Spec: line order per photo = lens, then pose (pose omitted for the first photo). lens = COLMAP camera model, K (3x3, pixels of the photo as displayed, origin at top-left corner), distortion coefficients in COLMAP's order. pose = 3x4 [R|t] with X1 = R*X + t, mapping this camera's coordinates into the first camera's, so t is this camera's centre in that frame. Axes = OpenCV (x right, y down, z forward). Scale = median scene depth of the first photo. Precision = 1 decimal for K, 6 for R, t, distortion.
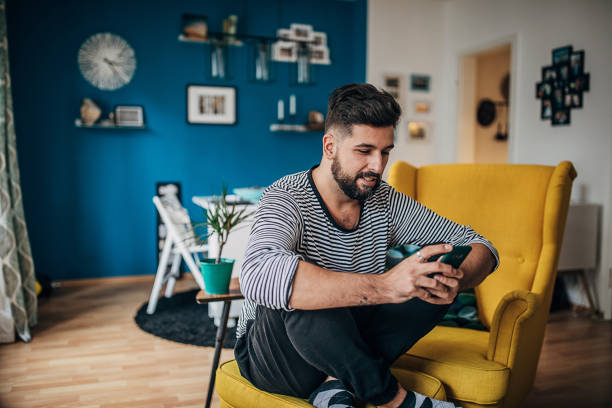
lens RADIAL K [[583.5, 0, 305.0], [0, 583.5, 203.7], [0, 0, 1]] dist [-0.014255, 0.000000]
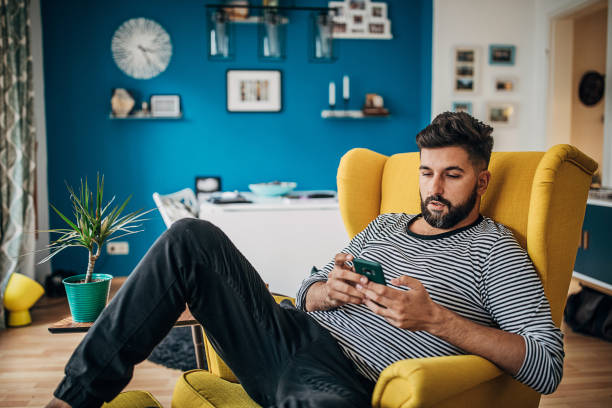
lens RADIAL K [[583.5, 0, 305.6], [0, 583.5, 202.6], [0, 0, 1]] dist [-0.014255, 0.000000]
pose [[0.968816, 0.008063, -0.247651, 0.159960], [-0.005121, 0.999909, 0.012518, -0.007869], [0.247729, -0.010860, 0.968768, 0.153135]]
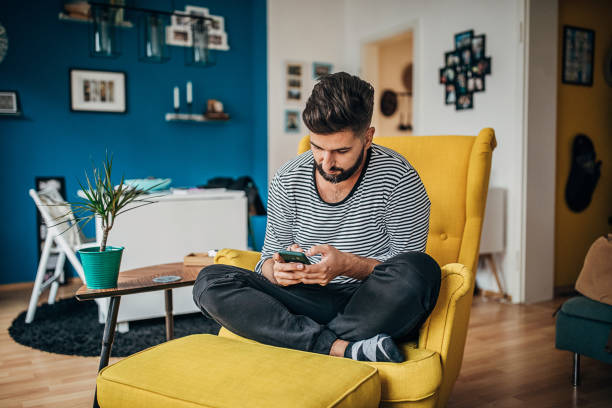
lens RADIAL K [[583.5, 0, 304.8], [0, 583.5, 203.2], [0, 0, 1]] dist [-0.014255, 0.000000]
pose [[0.985319, -0.024829, 0.168908, -0.001156], [0.026437, 0.999624, -0.007277, 0.022186], [-0.168664, 0.011635, 0.985605, 0.061280]]
